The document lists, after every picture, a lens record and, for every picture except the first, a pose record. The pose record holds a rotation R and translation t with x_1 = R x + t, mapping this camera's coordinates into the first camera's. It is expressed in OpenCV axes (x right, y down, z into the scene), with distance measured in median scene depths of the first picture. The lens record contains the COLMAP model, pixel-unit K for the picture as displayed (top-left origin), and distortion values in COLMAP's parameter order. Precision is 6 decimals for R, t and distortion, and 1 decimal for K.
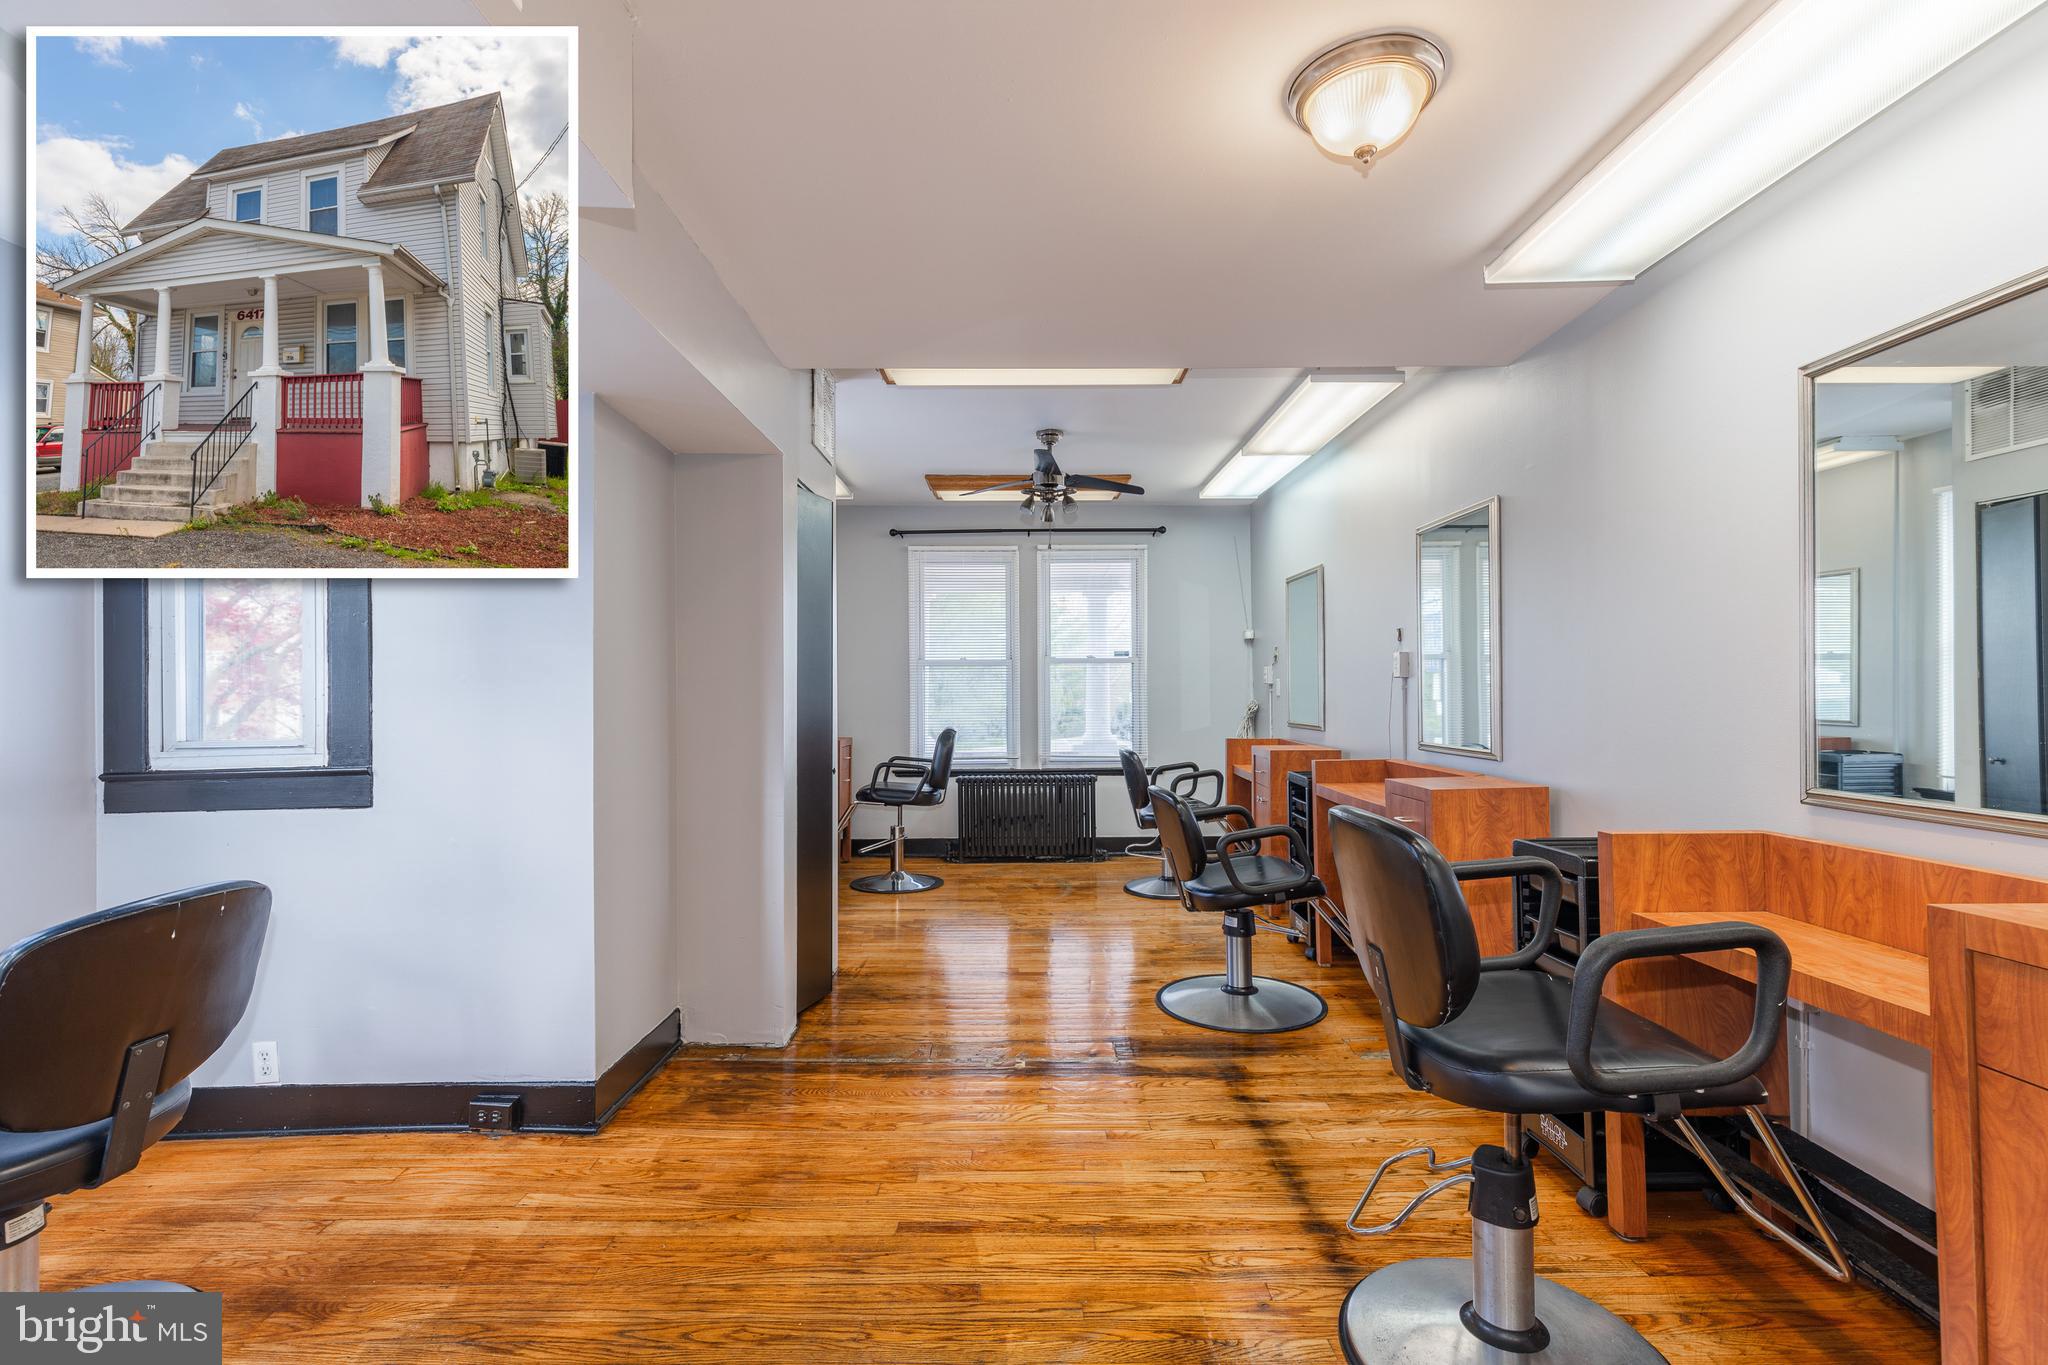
lens RADIAL K [[927.3, 0, 1020.5], [0, 927.3, 685.8], [0, 0, 1]] dist [0.011501, -0.002294]
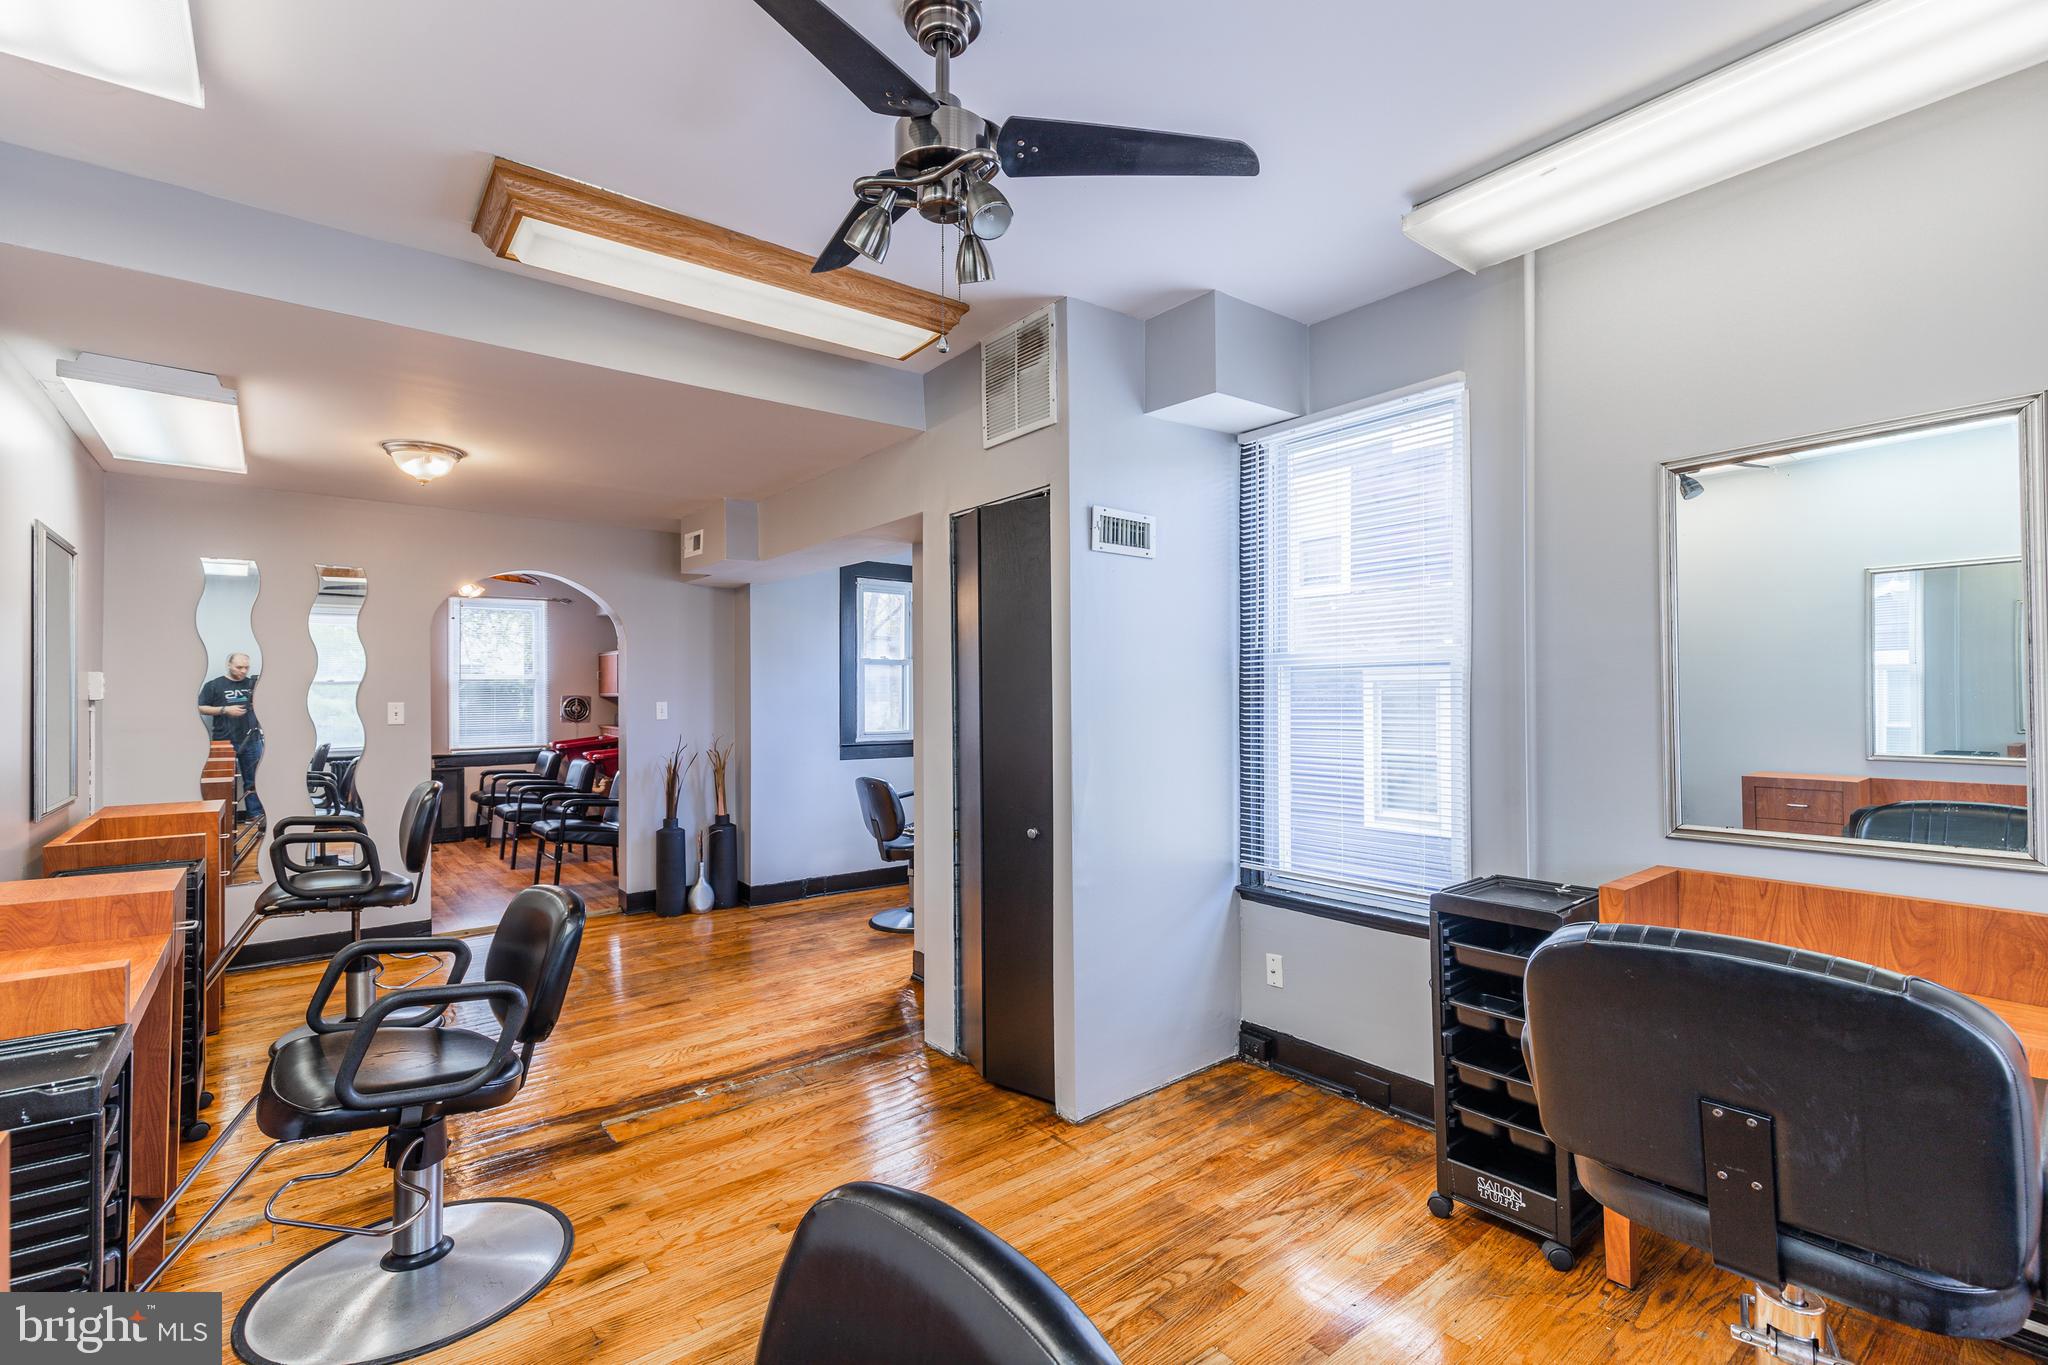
lens RADIAL K [[927.3, 0, 1023.9], [0, 927.3, 685.0], [0, 0, 1]] dist [0.011501, -0.002294]
pose [[-0.784345, 0.011206, -0.620224, 0.364508], [0.019119, 0.999799, -0.006114, -0.034466], [0.620030, -0.016654, -0.784401, 2.099090]]
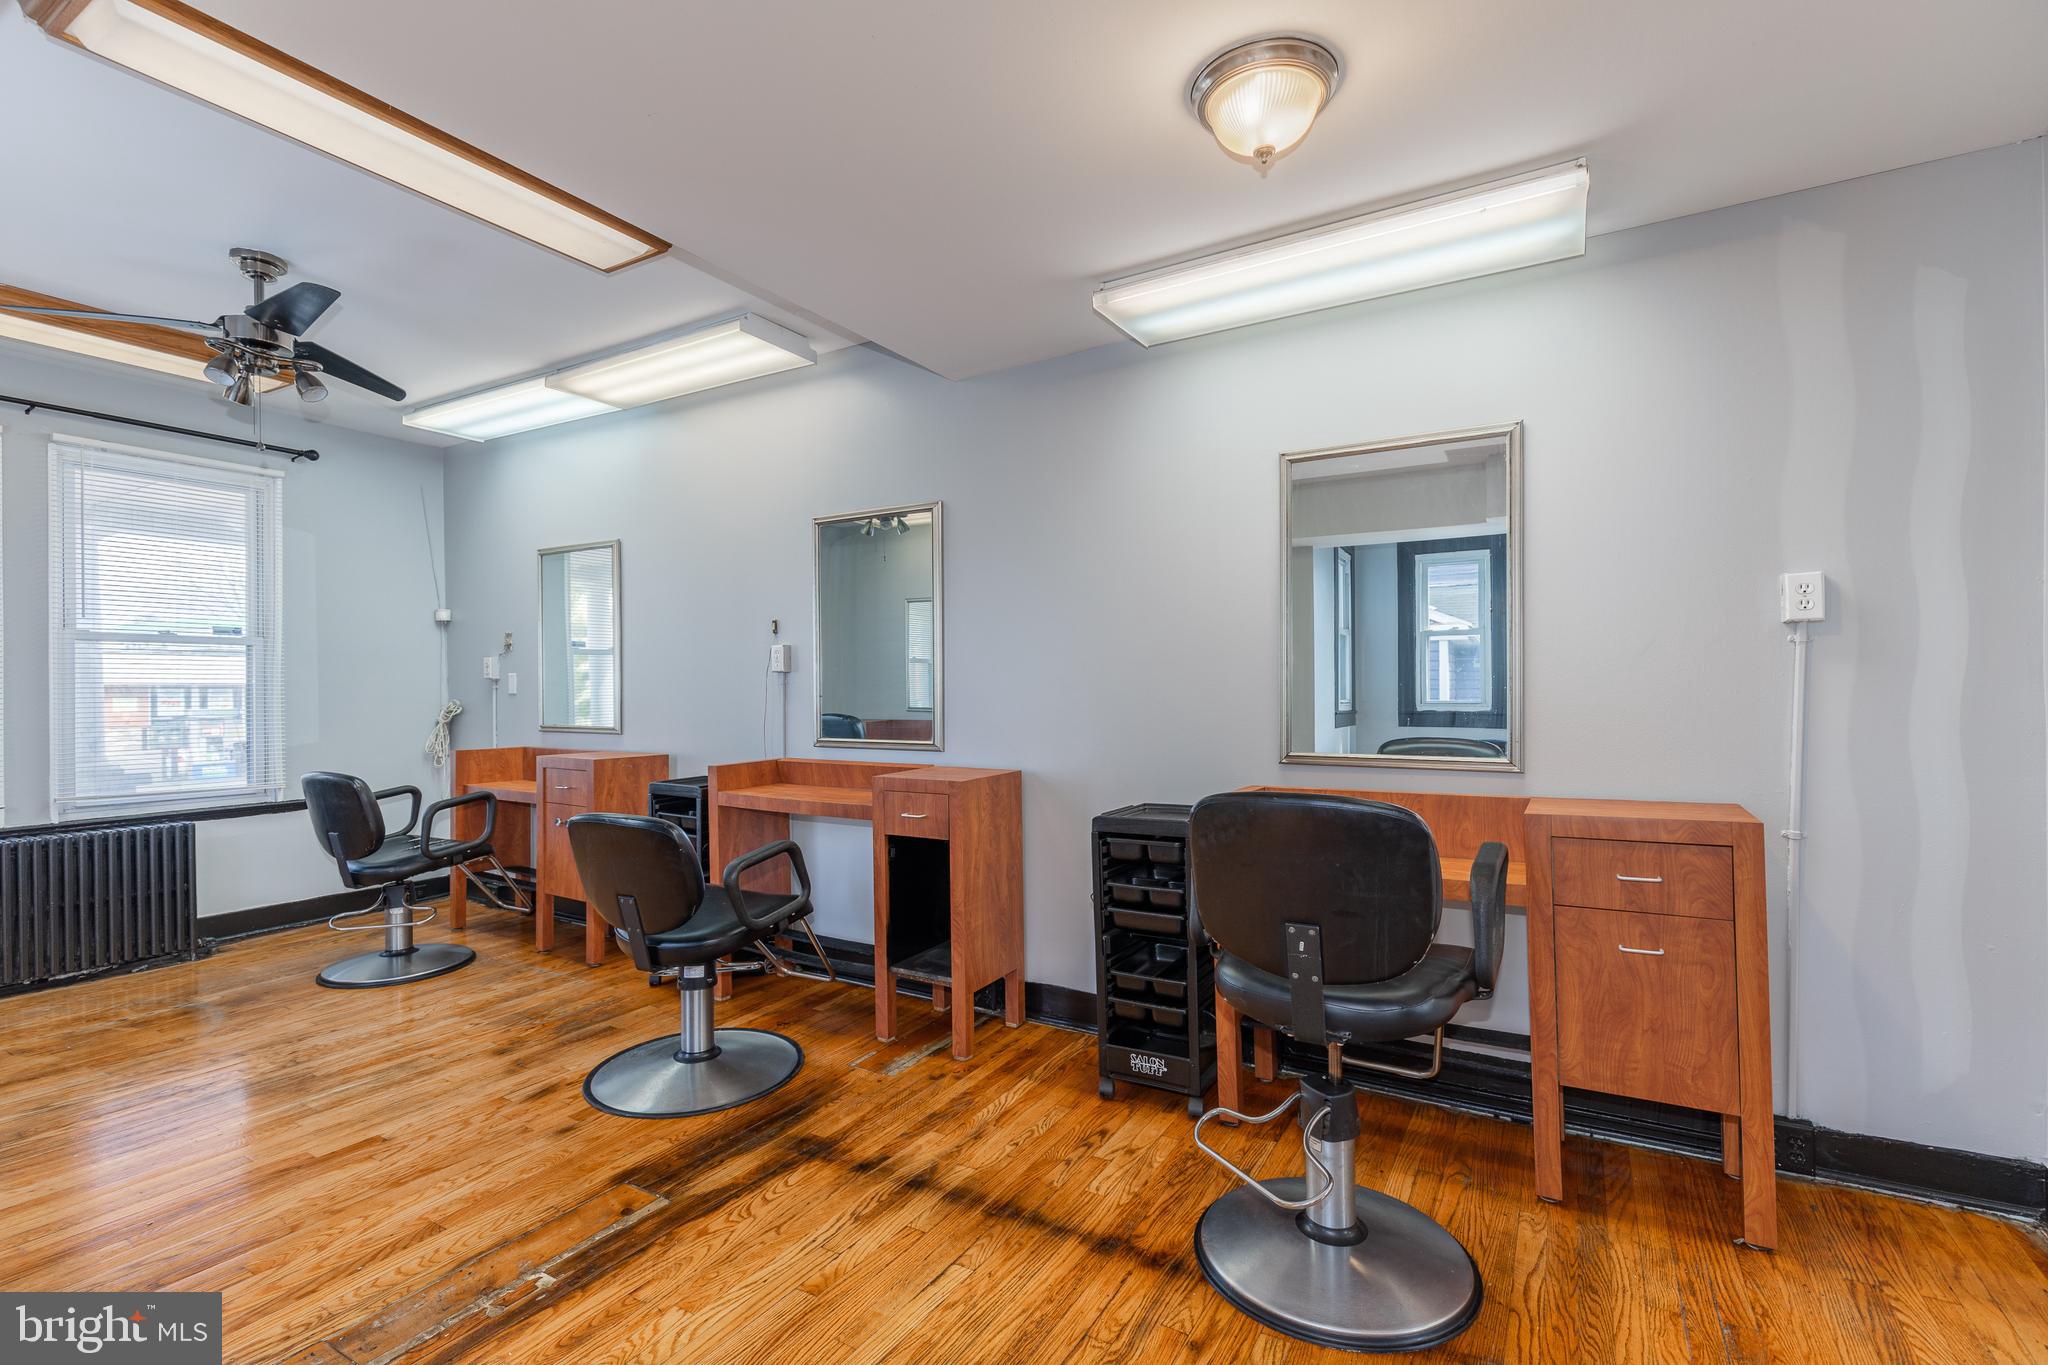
lens RADIAL K [[927.3, 0, 1025.1], [0, 927.3, 687.1], [0, 0, 1]] dist [0.011501, -0.002294]
pose [[0.513794, 0.006127, 0.857892, -0.381995], [-0.004506, 0.999980, -0.004443, 0.013120], [-0.857902, -0.001583, 0.513812, 0.416601]]
